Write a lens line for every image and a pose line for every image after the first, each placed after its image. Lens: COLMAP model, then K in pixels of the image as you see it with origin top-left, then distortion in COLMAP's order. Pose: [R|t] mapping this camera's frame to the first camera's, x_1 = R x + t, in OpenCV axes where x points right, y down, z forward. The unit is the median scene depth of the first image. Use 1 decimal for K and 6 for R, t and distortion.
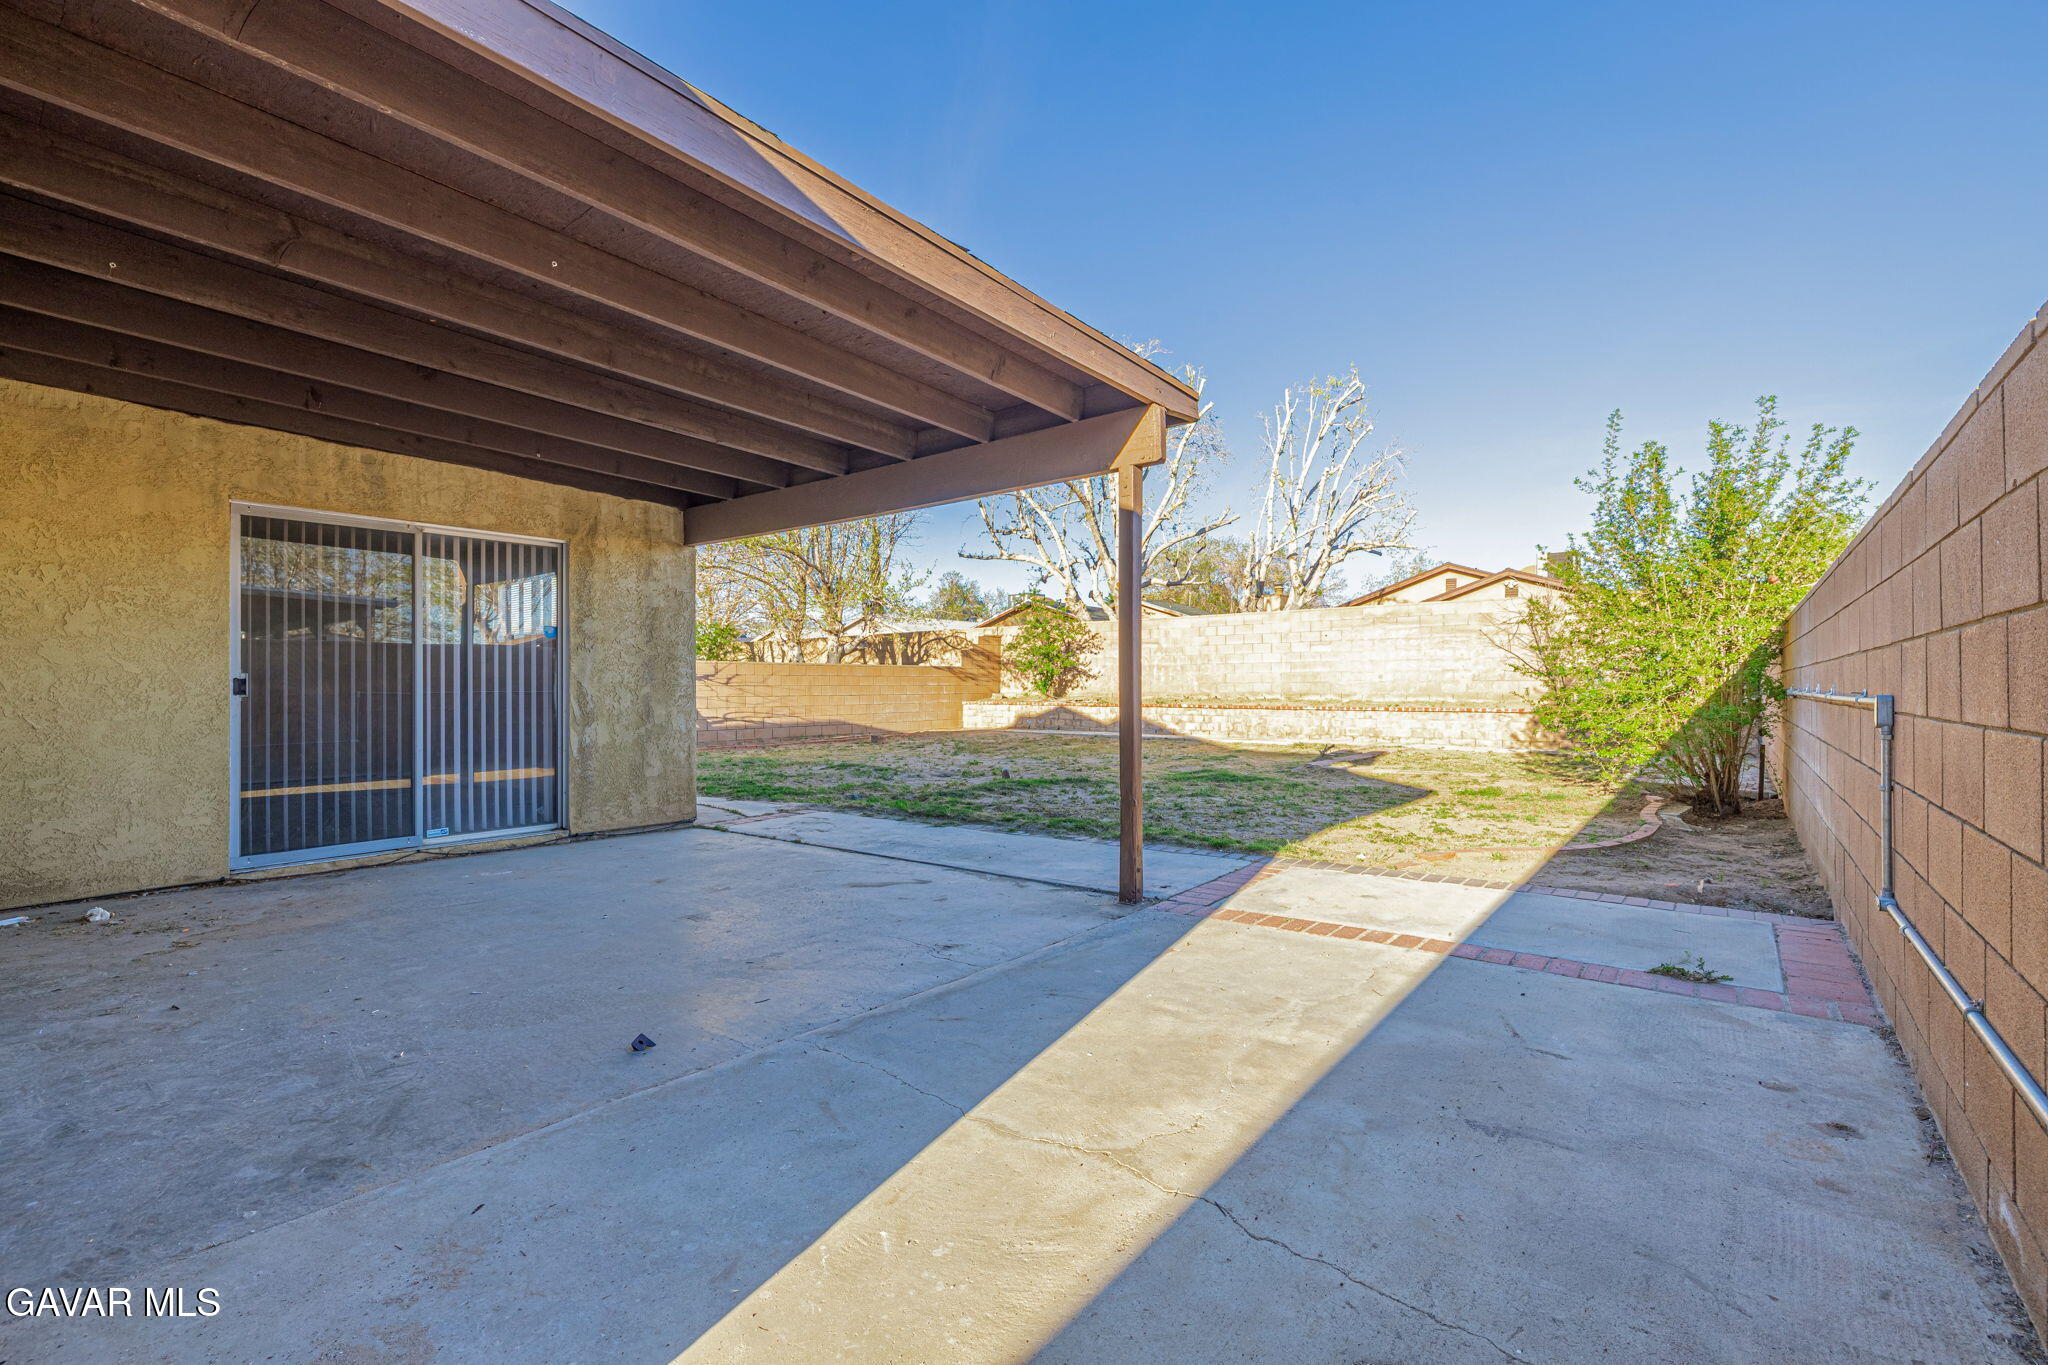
lens RADIAL K [[918.5, 0, 1006.4], [0, 918.5, 688.5], [0, 0, 1]] dist [0.001348, 0.000605]
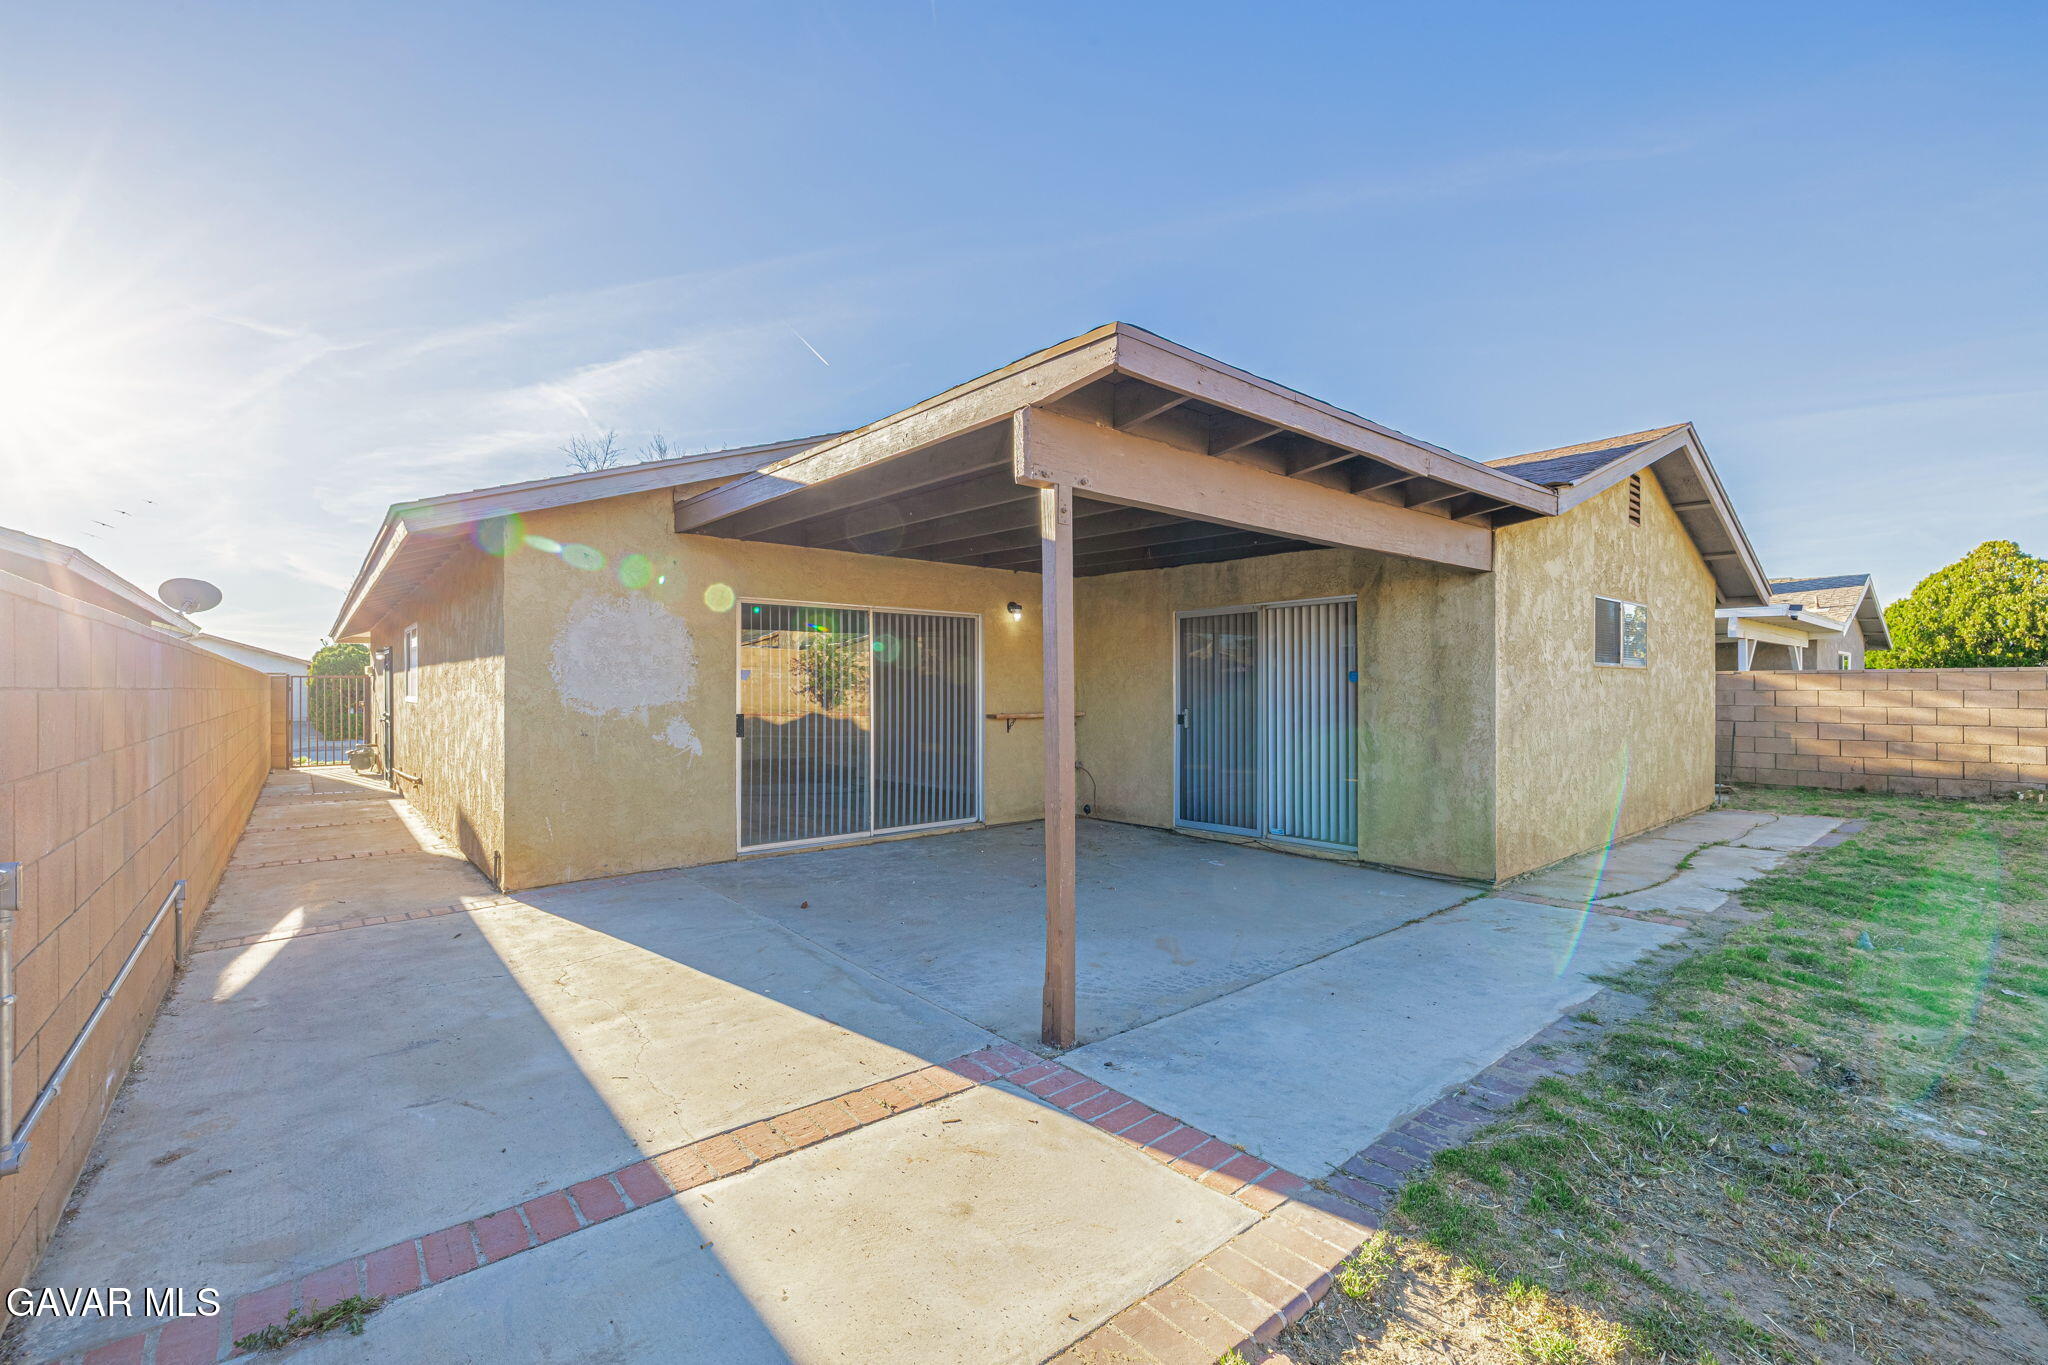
lens RADIAL K [[856.7, 0, 1017.4], [0, 856.7, 682.6], [0, 0, 1]] dist [0.000253, 0.000112]
pose [[-0.209606, -0.002295, -0.977783, 0.790645], [0.002581, 0.999992, -0.002900, -0.066456], [0.977782, -0.003131, -0.209599, 1.038481]]
